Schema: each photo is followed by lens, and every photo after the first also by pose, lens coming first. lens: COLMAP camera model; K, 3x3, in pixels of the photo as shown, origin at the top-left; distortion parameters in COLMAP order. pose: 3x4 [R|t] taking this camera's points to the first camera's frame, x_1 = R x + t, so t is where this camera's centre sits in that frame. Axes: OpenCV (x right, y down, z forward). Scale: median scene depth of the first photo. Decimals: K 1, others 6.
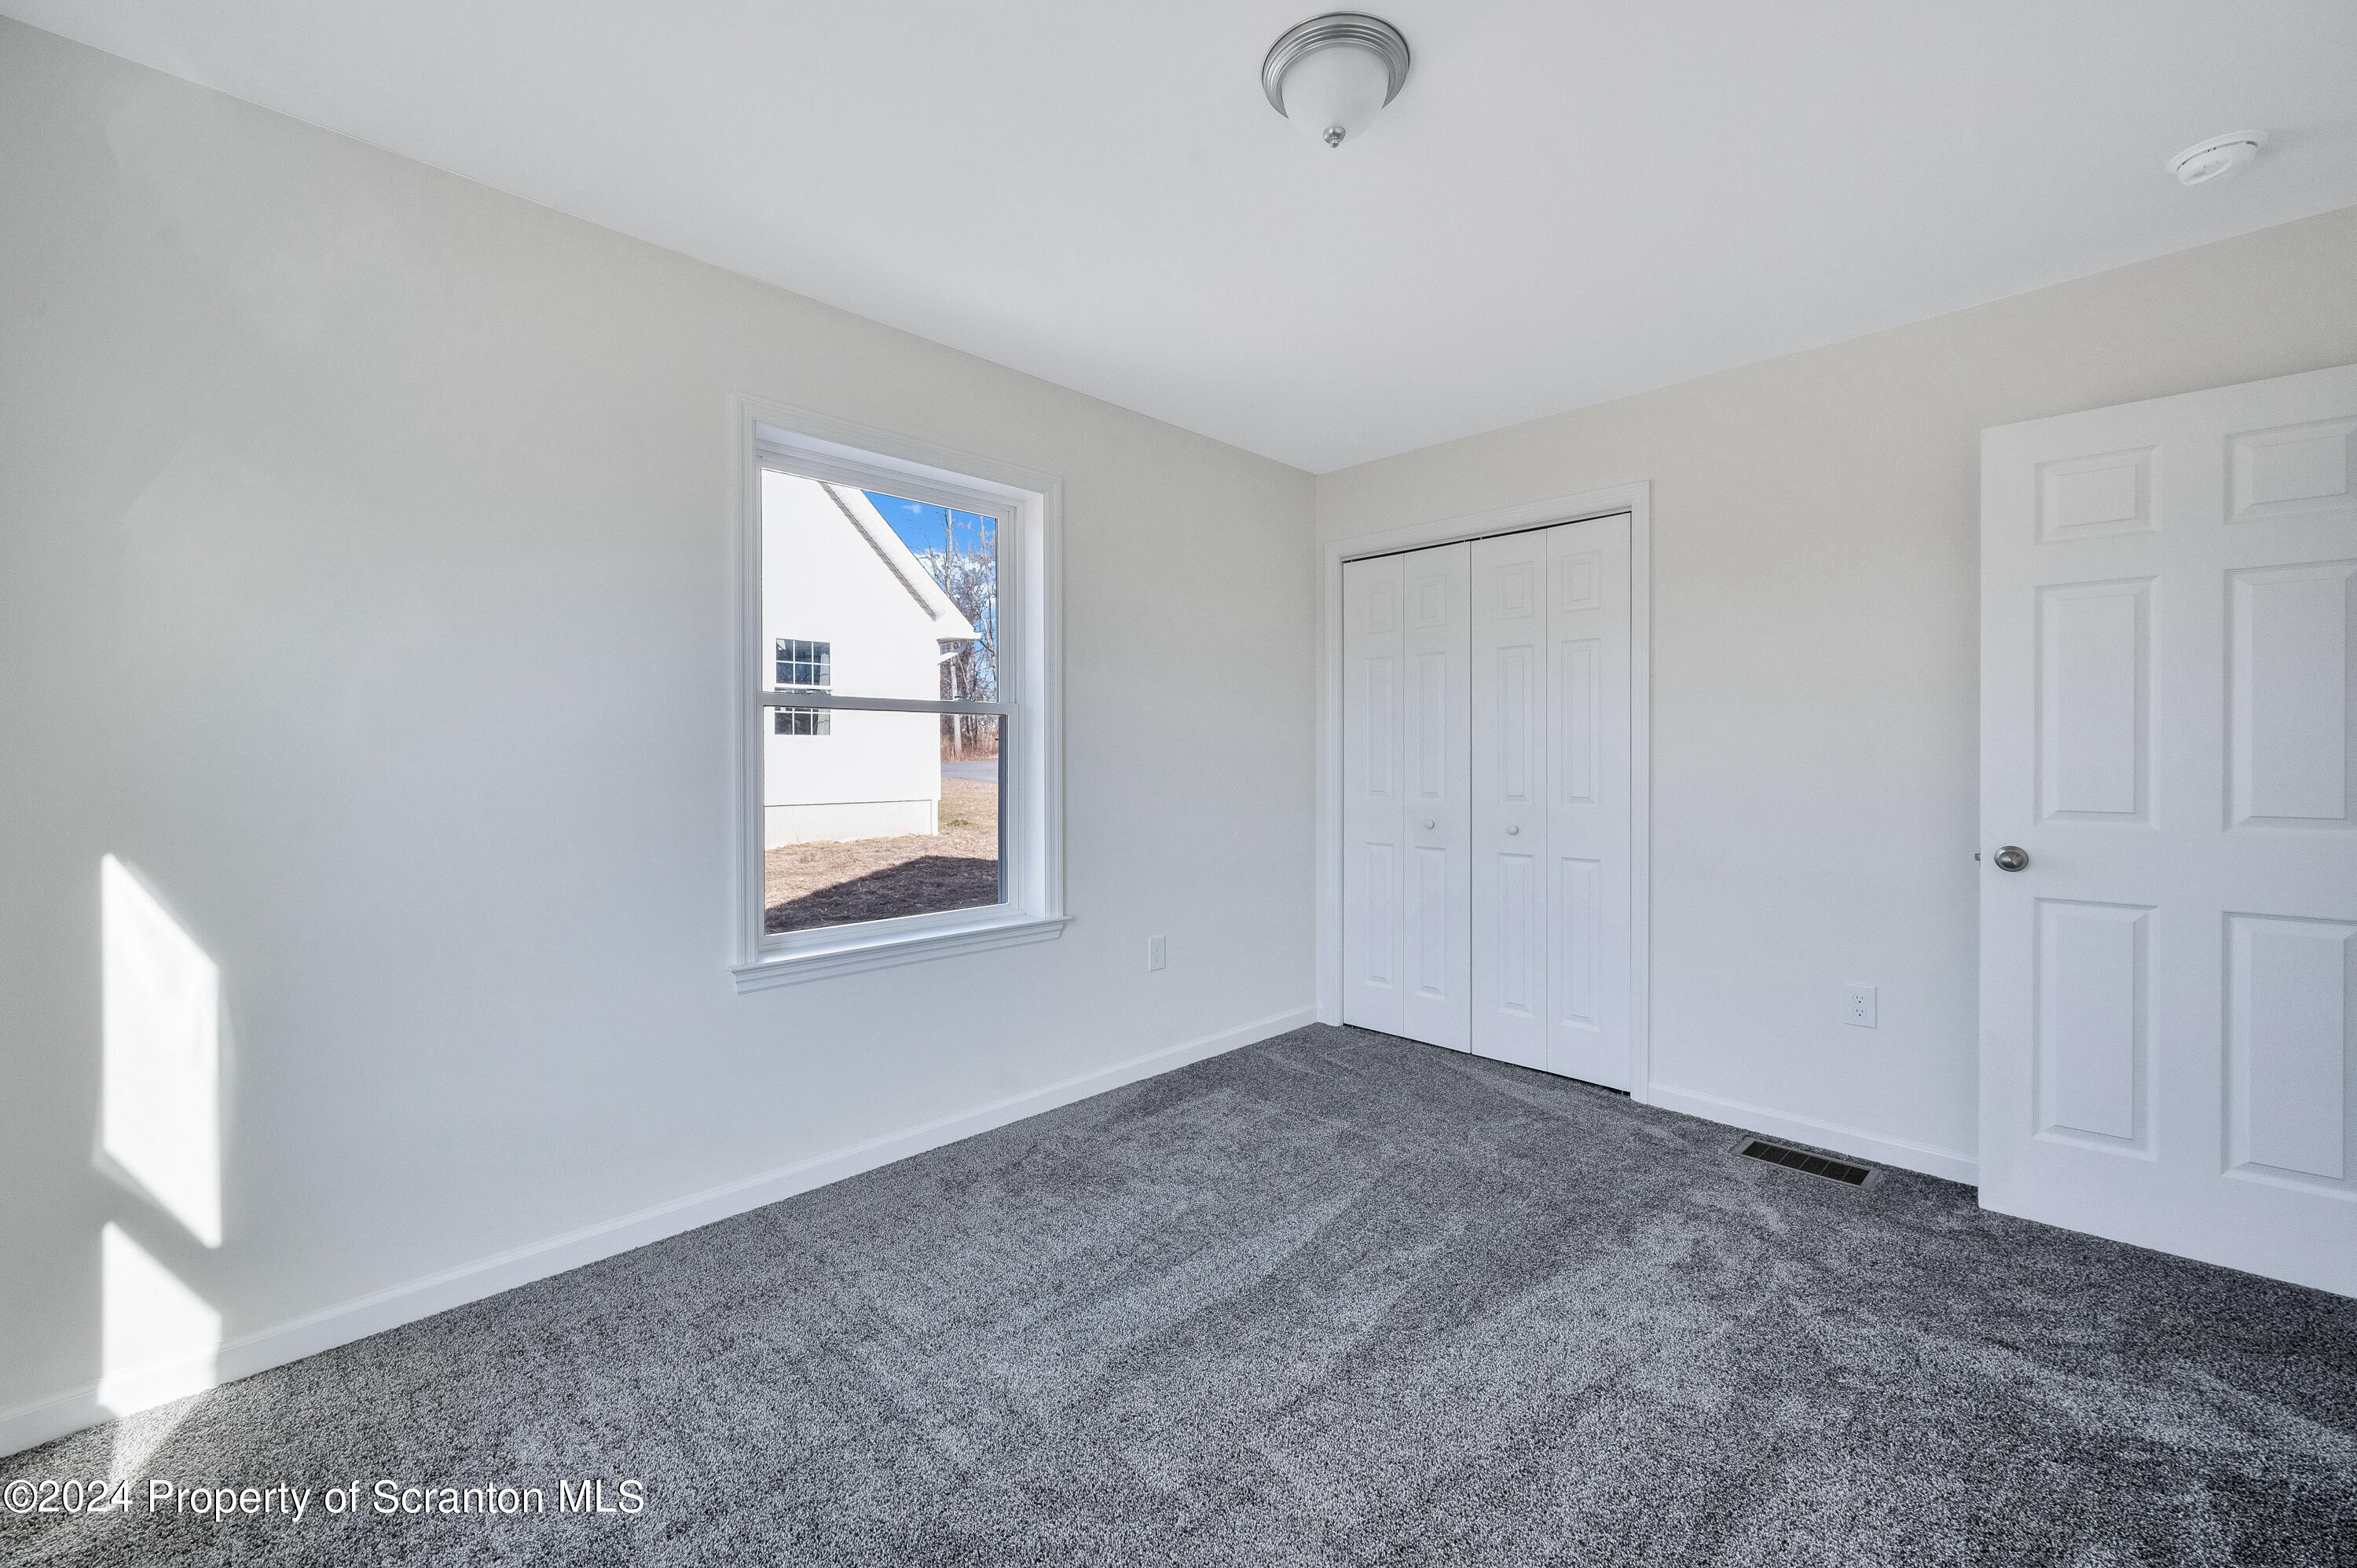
lens RADIAL K [[928.1, 0, 1180.8], [0, 928.1, 776.6], [0, 0, 1]] dist [-0.002056, 0.000244]
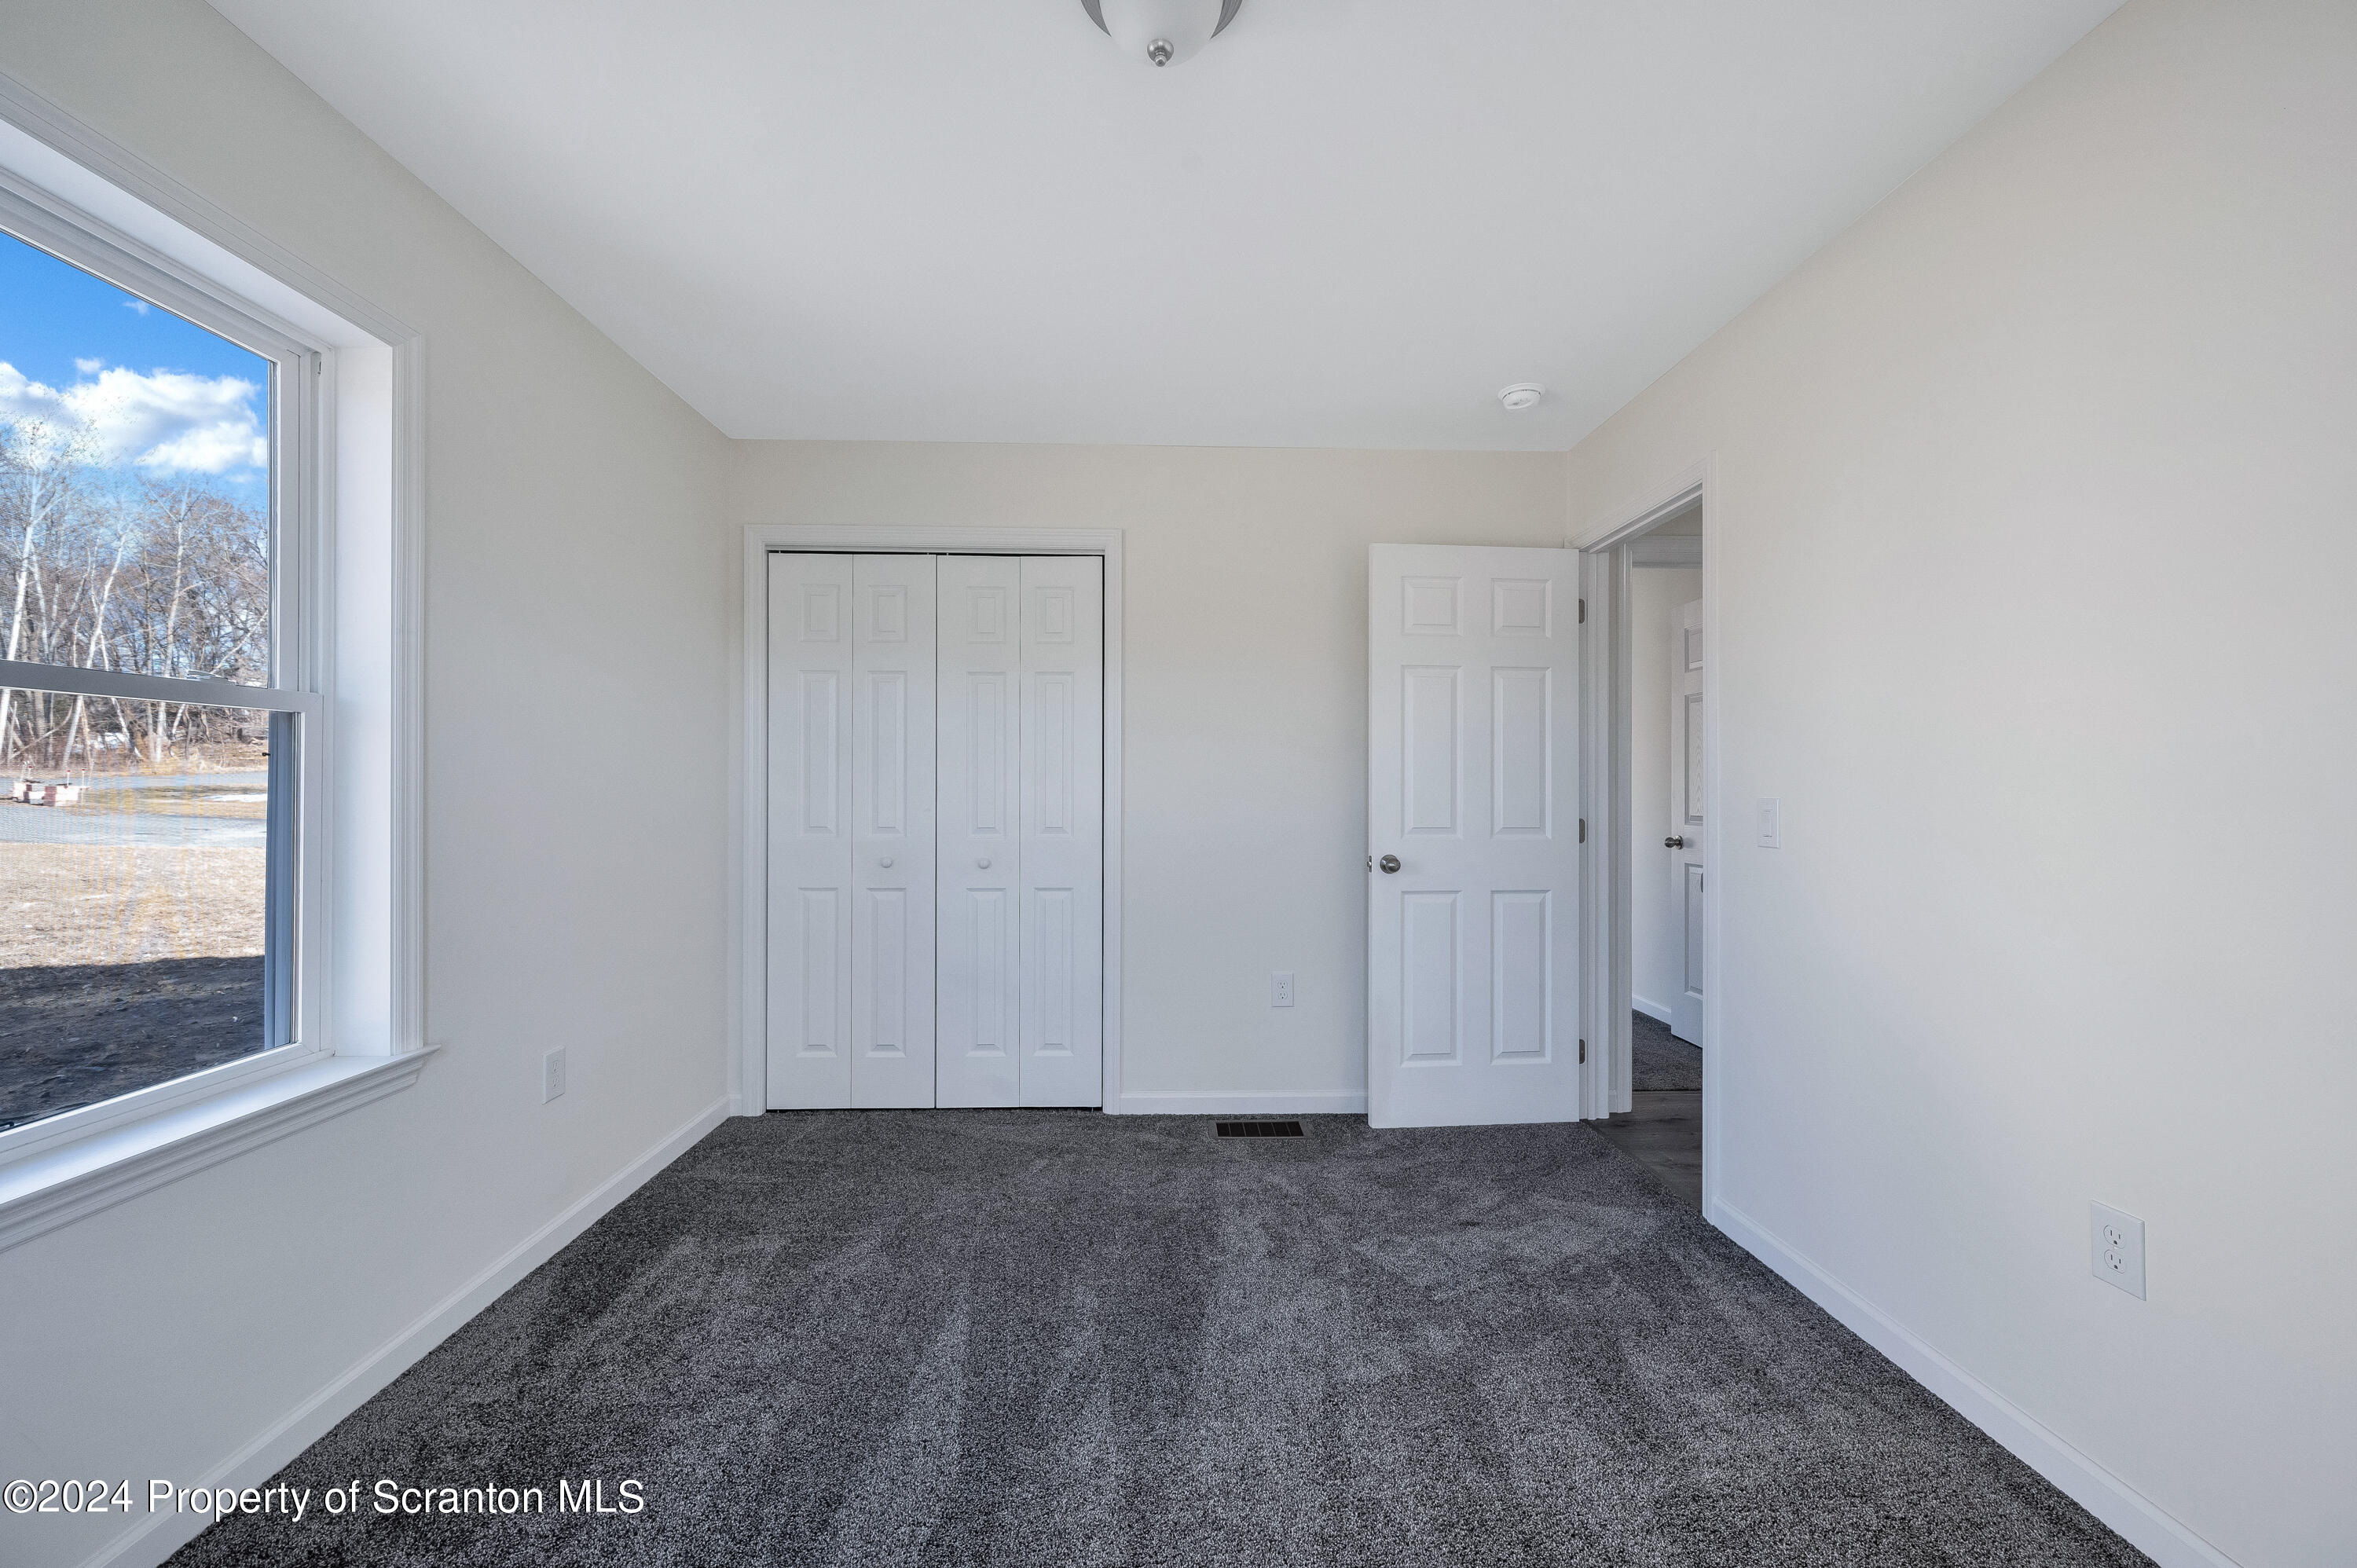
lens RADIAL K [[928.1, 0, 1191.9], [0, 928.1, 796.9], [0, 0, 1]] dist [-0.002056, 0.000244]
pose [[0.688073, -0.005212, 0.725623, -0.254191], [0.011886, 0.999921, -0.004088, -0.006689], [-0.725545, 0.011438, 0.688080, 0.243900]]
